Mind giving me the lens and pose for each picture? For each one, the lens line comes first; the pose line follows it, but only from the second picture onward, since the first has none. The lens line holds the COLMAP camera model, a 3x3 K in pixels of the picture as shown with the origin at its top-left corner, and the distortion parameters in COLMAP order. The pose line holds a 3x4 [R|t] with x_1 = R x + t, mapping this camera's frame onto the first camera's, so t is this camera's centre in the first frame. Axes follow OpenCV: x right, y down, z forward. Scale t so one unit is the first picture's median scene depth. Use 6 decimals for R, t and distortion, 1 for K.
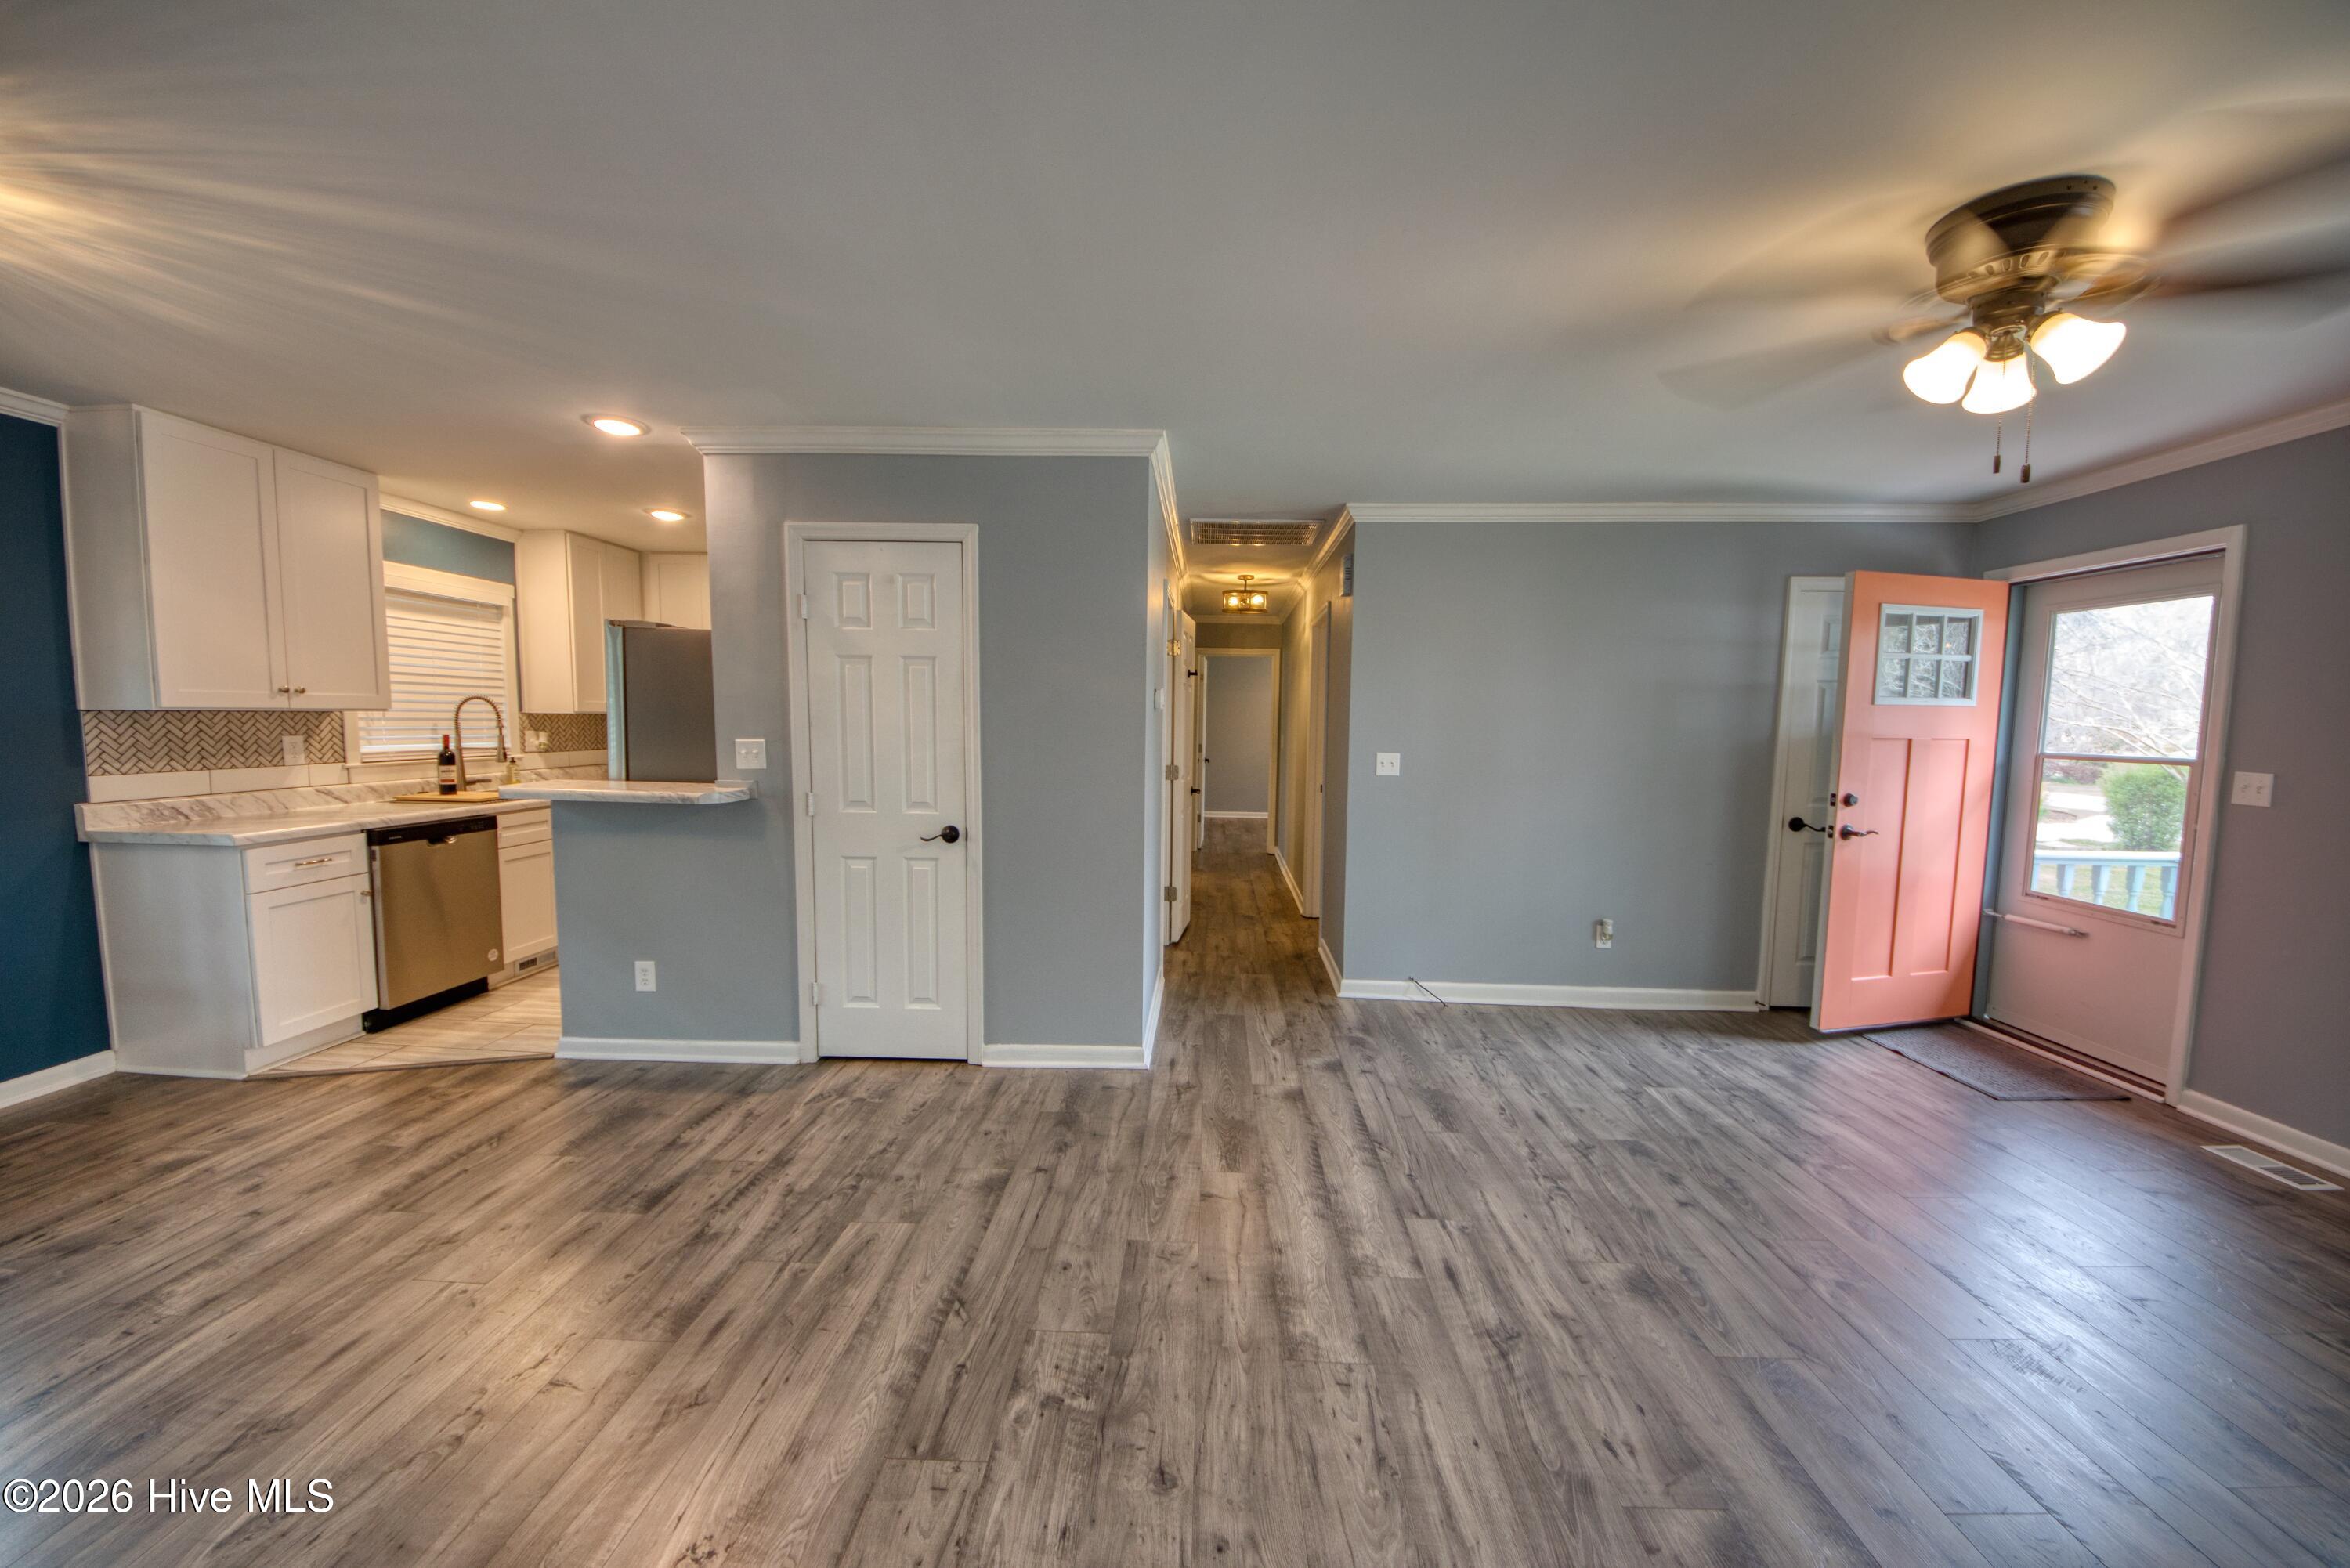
lens RADIAL K [[827.8, 0, 1181.7], [0, 827.8, 788.4], [0, 0, 1]] dist [0.040173, -0.029316]
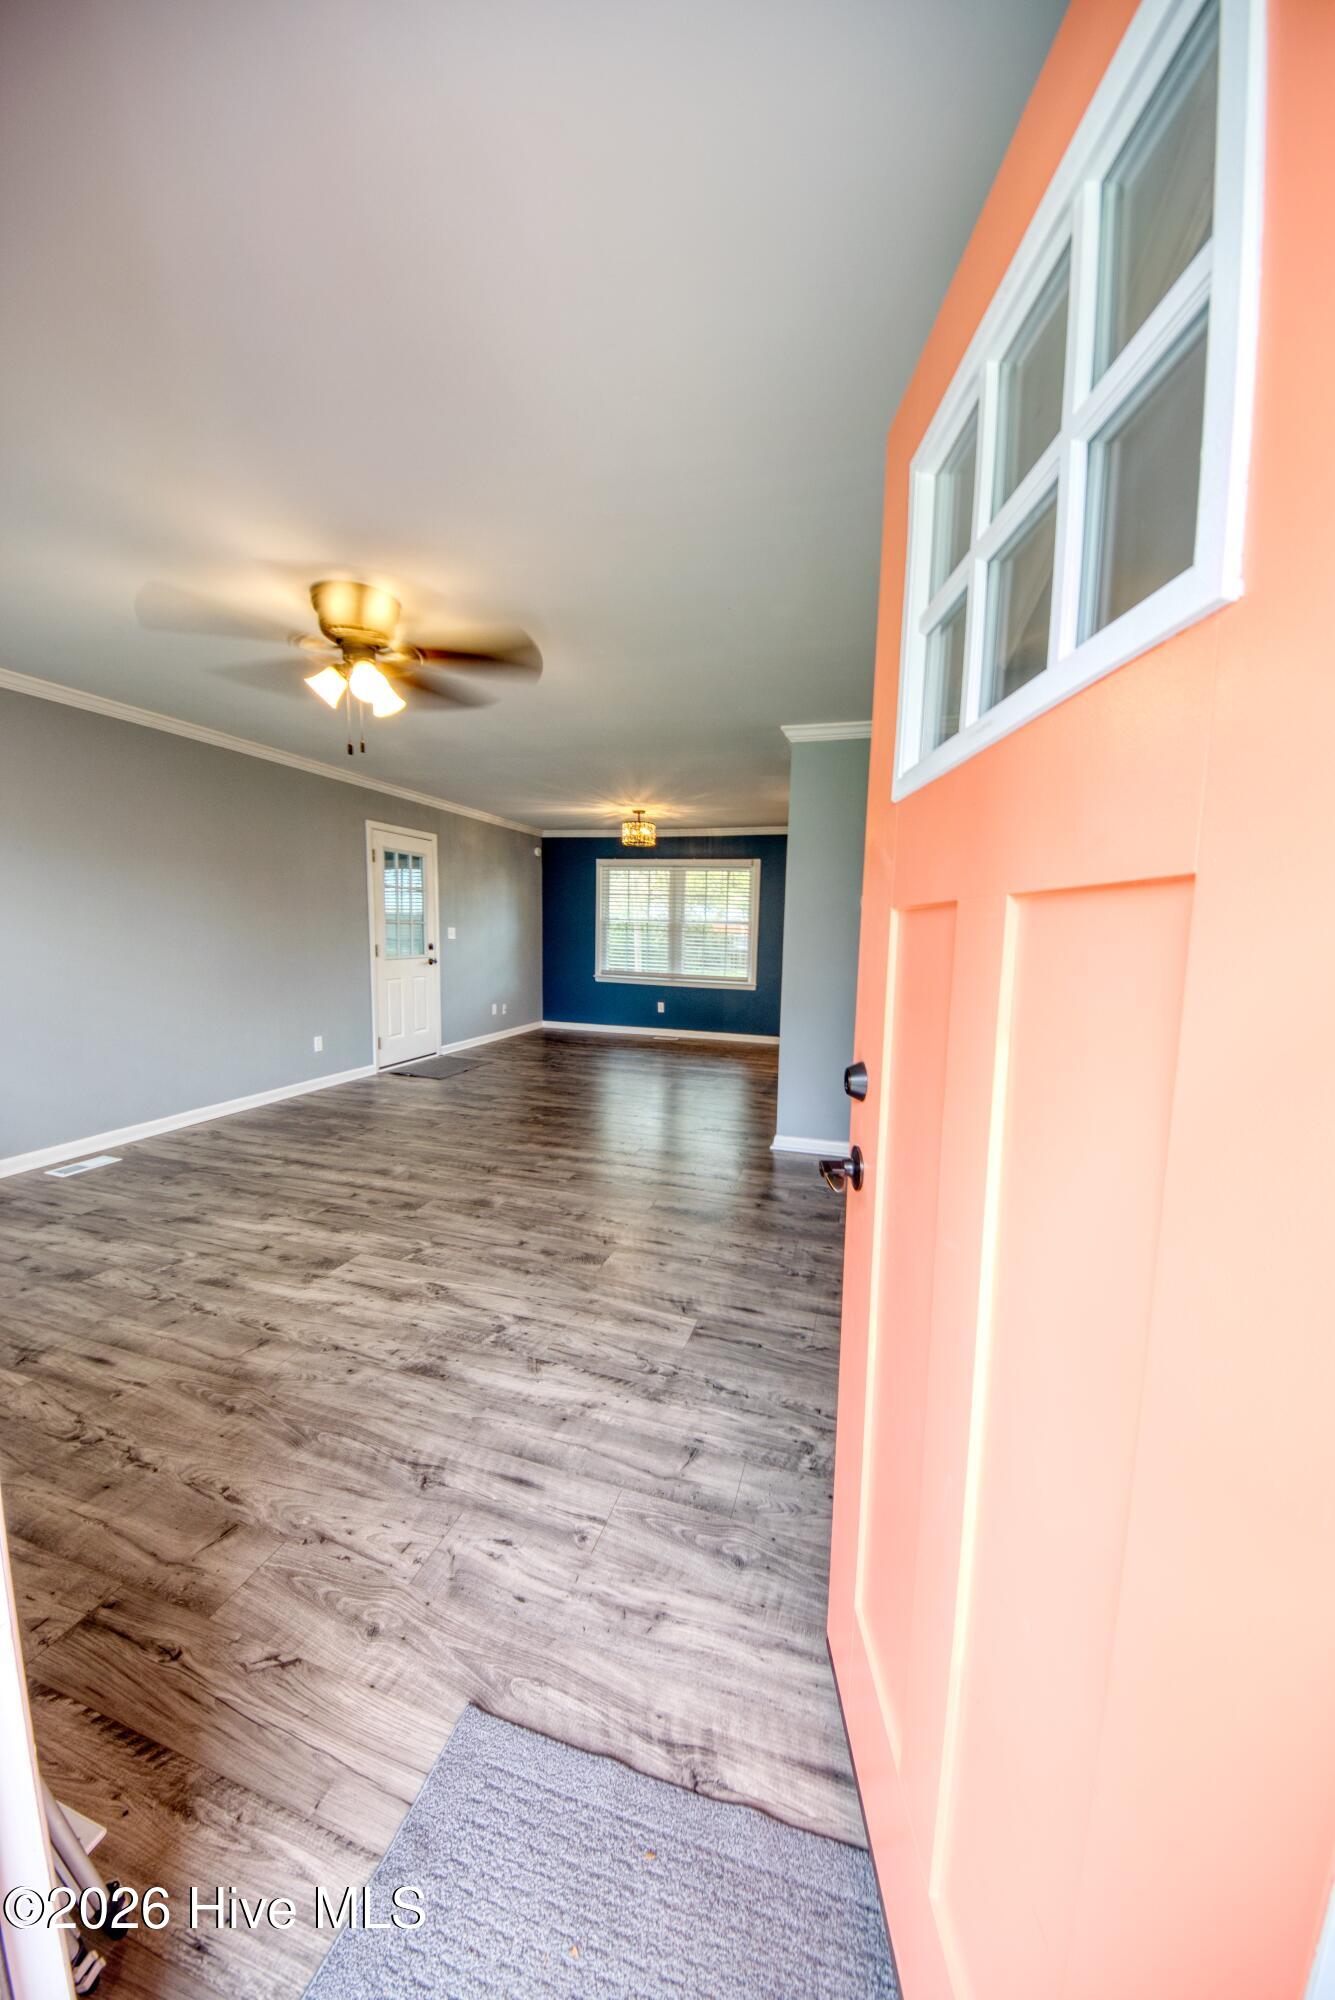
lens RADIAL K [[704.5, 0, 667.5], [0, 704.5, 1000.0], [0, 0, 1]] dist [0.040173, -0.029316]
pose [[-0.254819, 0.079093, -0.963749, 1.263659], [-0.104399, 0.988574, 0.108734, -0.052977], [0.961337, 0.128321, -0.243650, 1.122826]]
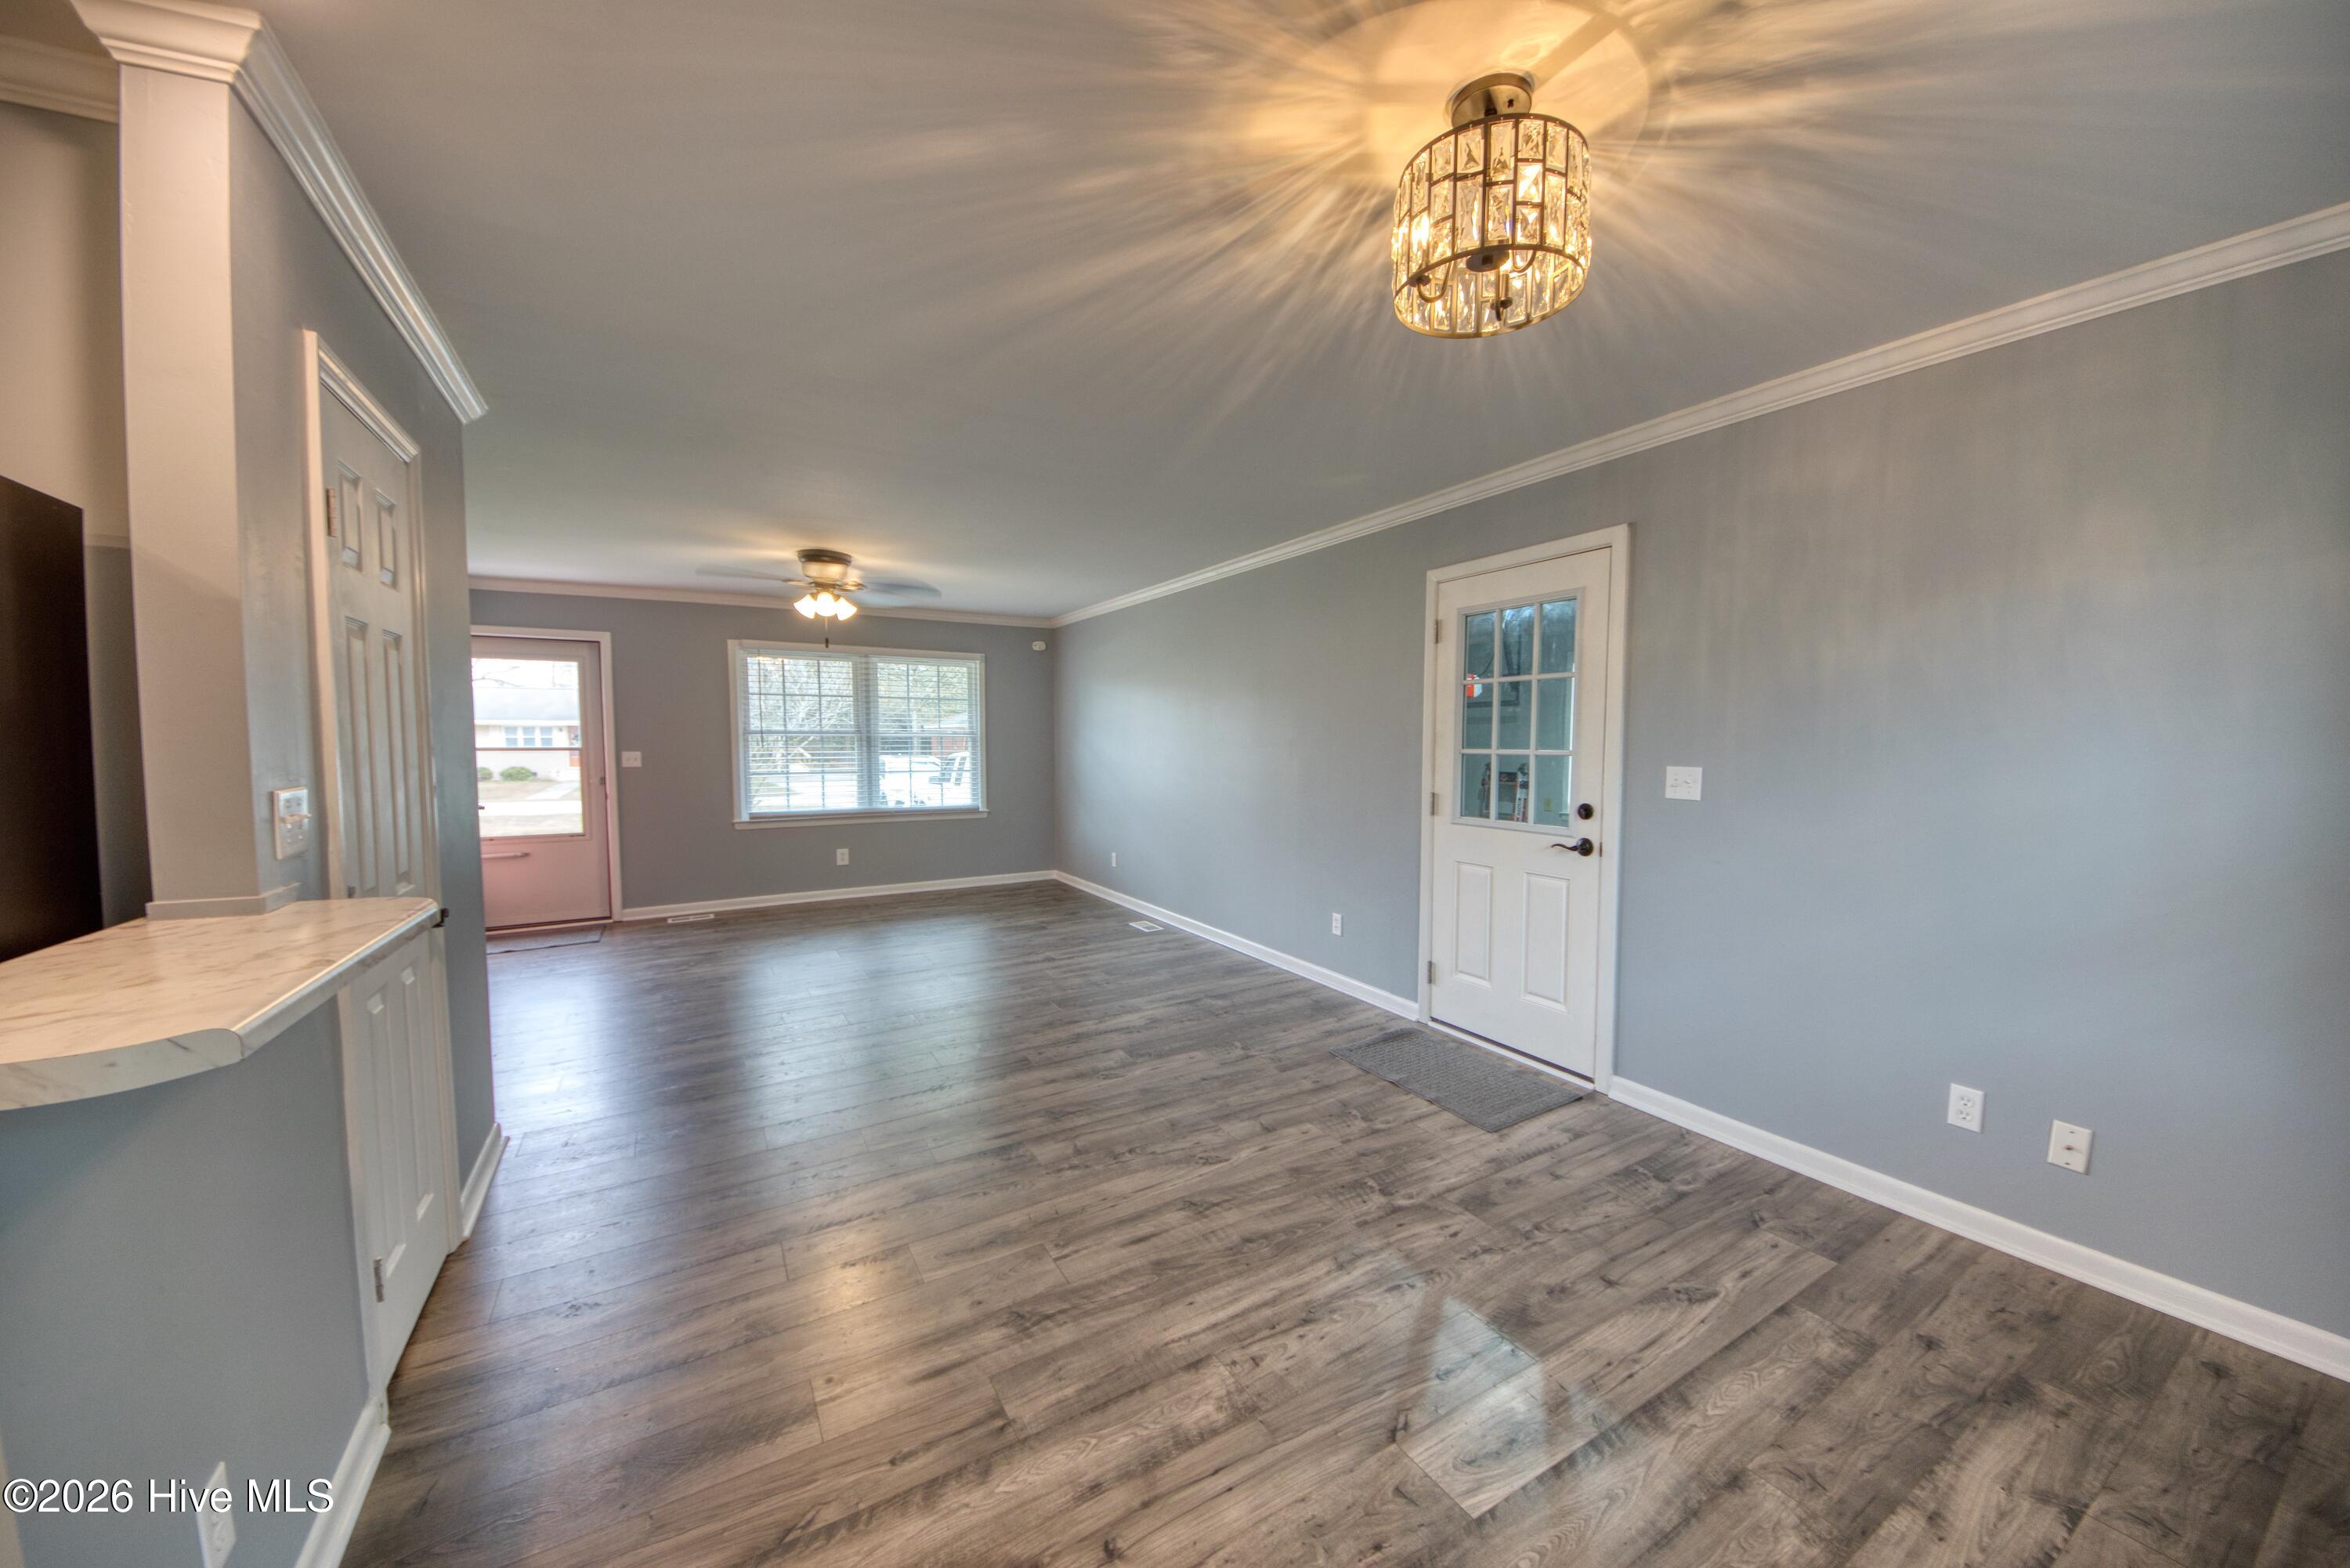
lens RADIAL K [[827.8, 0, 1181.7], [0, 827.8, 788.4], [0, 0, 1]] dist [0.040173, -0.029316]
pose [[-0.539032, -0.066577, 0.839650, -1.146522], [0.061518, 0.991097, 0.118078, -0.082562], [-0.840036, 0.115301, -0.530138, 0.852362]]
